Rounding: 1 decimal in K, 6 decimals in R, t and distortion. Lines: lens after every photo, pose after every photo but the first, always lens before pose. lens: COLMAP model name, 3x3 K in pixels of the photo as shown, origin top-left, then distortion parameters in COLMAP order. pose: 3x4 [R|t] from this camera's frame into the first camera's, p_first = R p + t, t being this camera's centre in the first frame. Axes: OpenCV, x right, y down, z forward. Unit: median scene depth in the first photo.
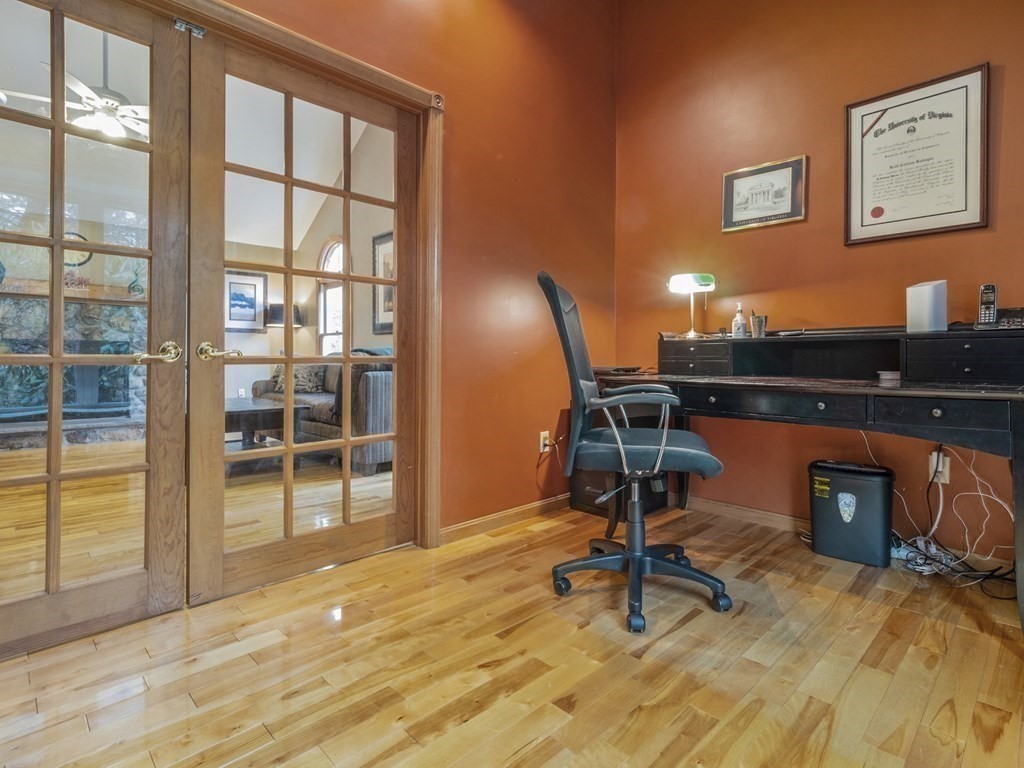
lens RADIAL K [[523.4, 0, 513.3], [0, 523.4, 358.1], [0, 0, 1]] dist [0.003411, 0.000268]
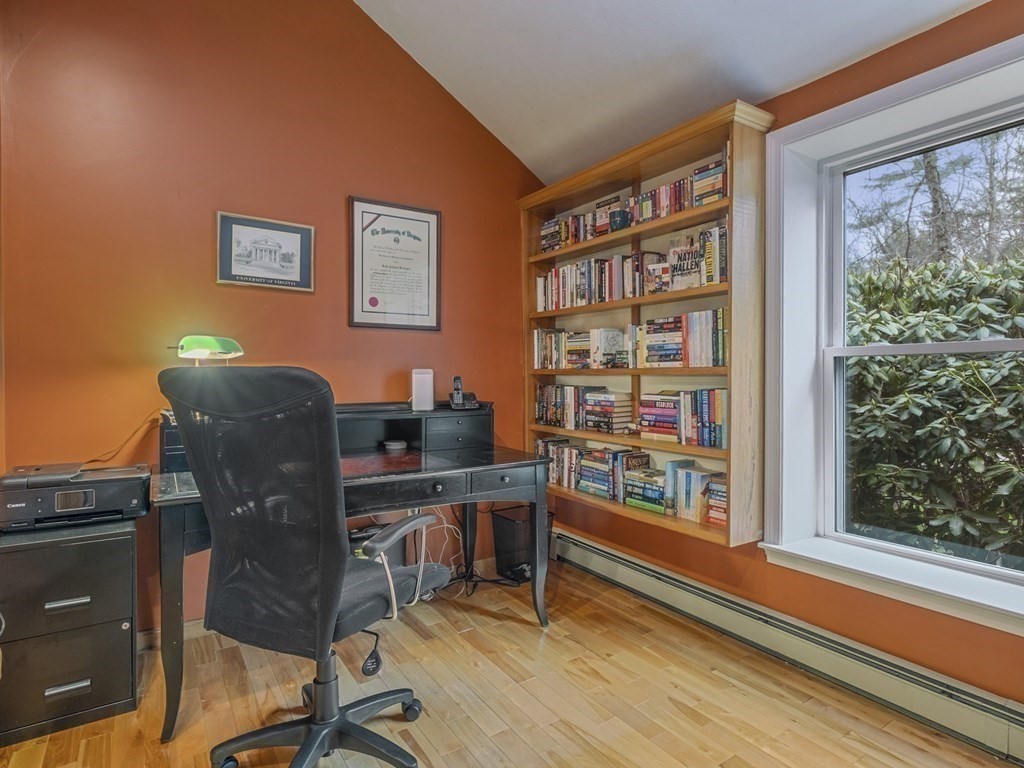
lens RADIAL K [[560.7, 0, 512.0], [0, 560.7, 384.0], [0, 0, 1]] dist [0.002693, 0.000348]
pose [[0.192765, -0.018705, 0.981067, -0.462243], [0.003312, 0.999825, 0.018412, -0.125900], [-0.981239, -0.000300, 0.192794, 0.488465]]
